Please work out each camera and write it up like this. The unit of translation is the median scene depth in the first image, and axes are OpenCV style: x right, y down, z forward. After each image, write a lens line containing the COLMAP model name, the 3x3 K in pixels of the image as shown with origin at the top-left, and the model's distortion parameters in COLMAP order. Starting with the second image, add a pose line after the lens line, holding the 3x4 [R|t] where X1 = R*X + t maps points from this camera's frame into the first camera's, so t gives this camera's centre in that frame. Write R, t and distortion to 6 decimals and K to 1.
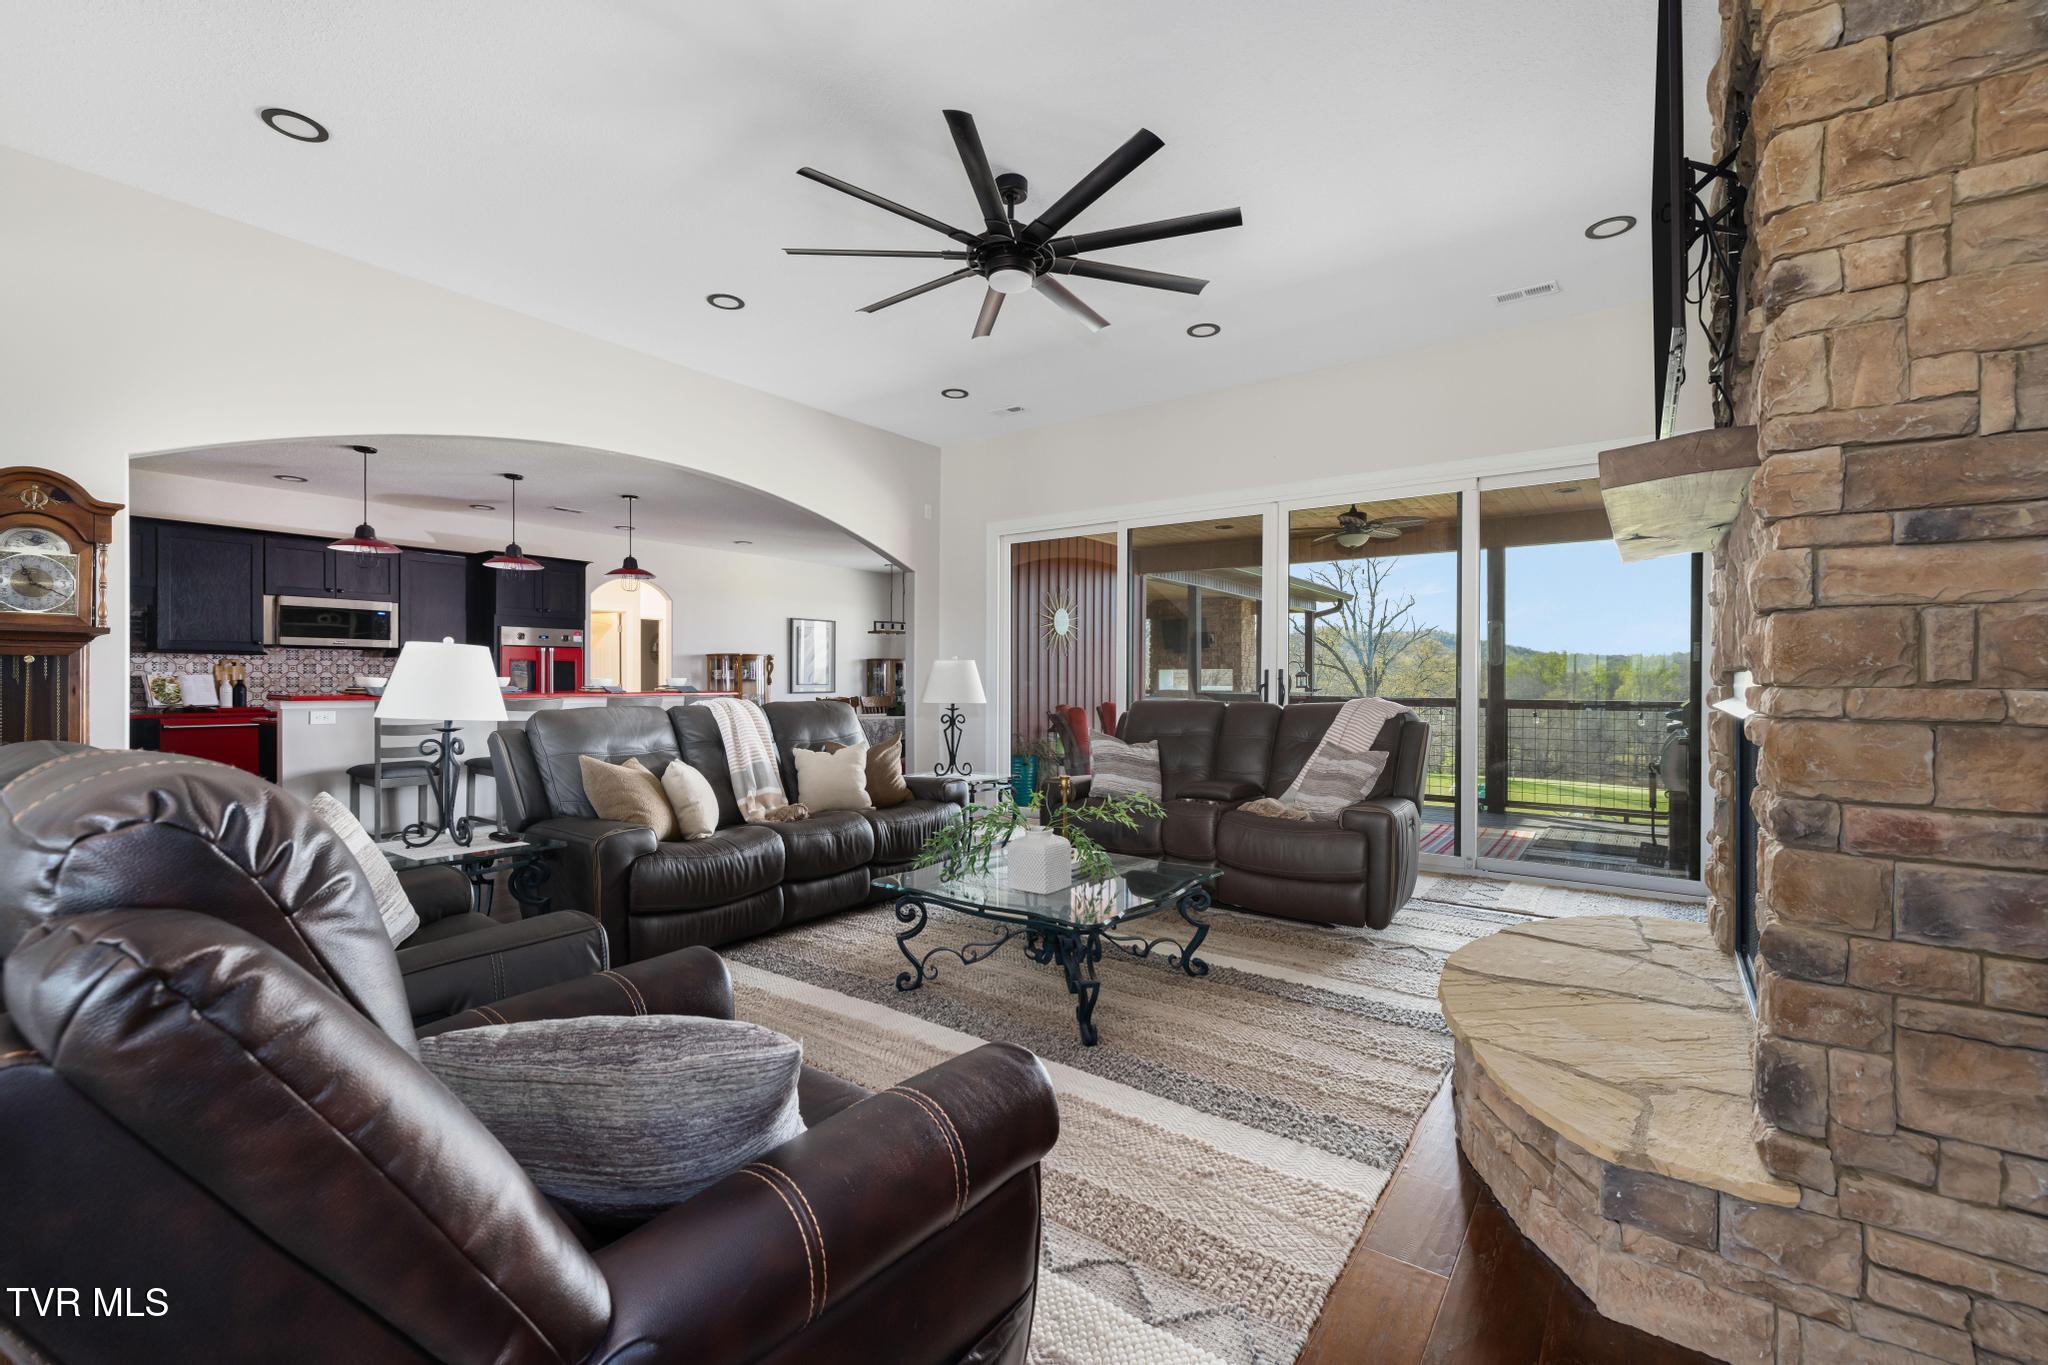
lens RADIAL K [[871.8, 0, 1027.1], [0, 871.8, 684.8], [0, 0, 1]] dist [-0.001943, -0.000409]
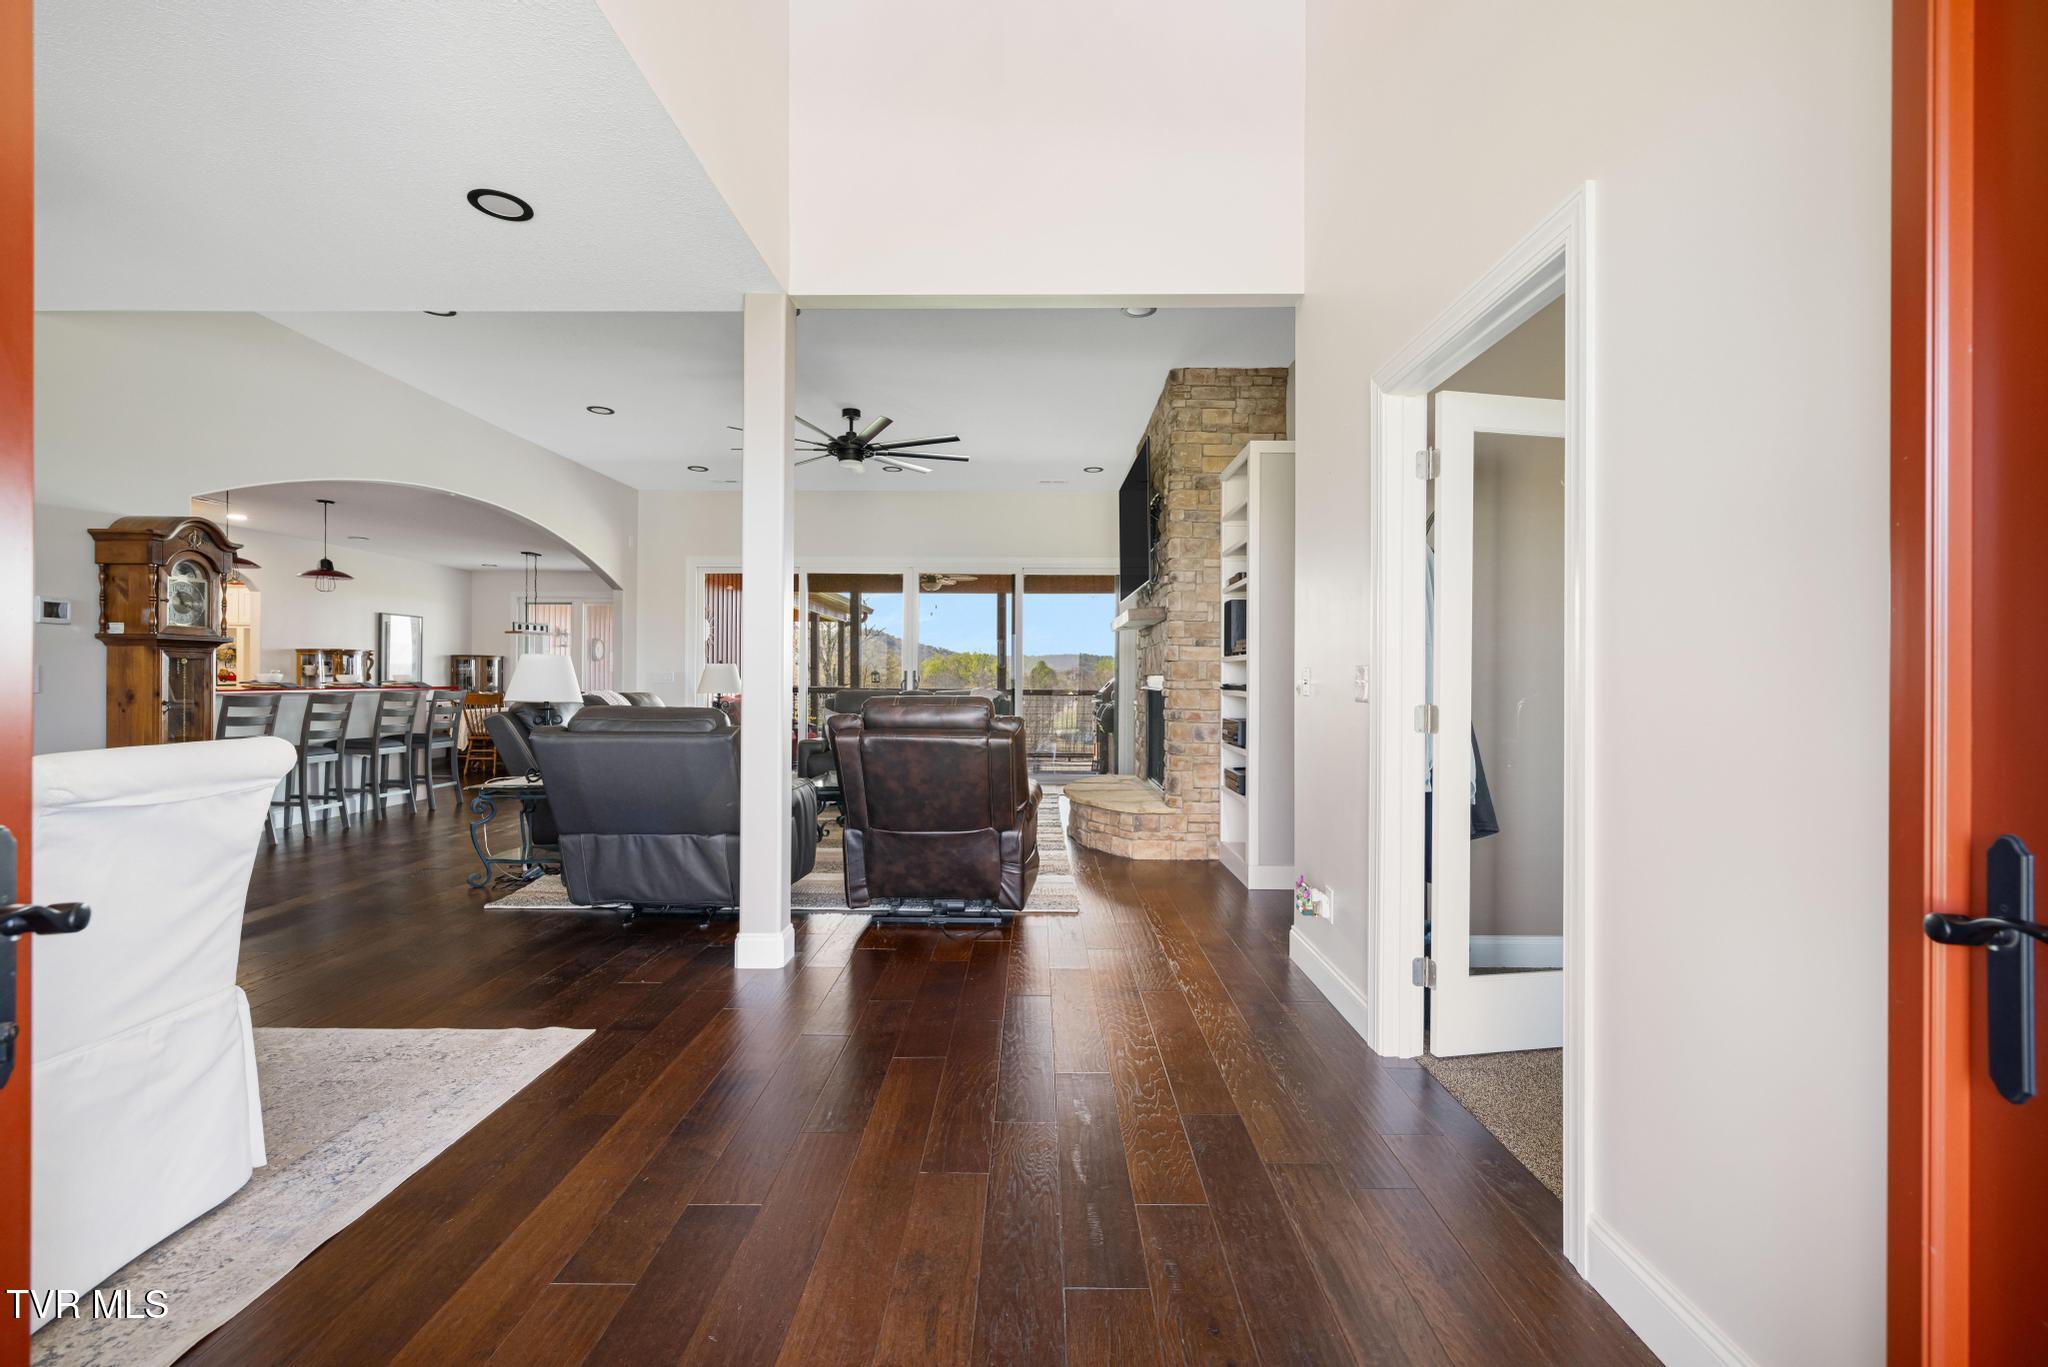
lens RADIAL K [[871.8, 0, 1027.1], [0, 871.8, 685.8], [0, 0, 1]] dist [-0.001943, -0.000409]
pose [[0.822952, -0.004940, 0.568089, -0.508930], [0.002023, 0.999981, 0.005766, 0.003480], [-0.568107, -0.003596, 0.822947, -0.497618]]
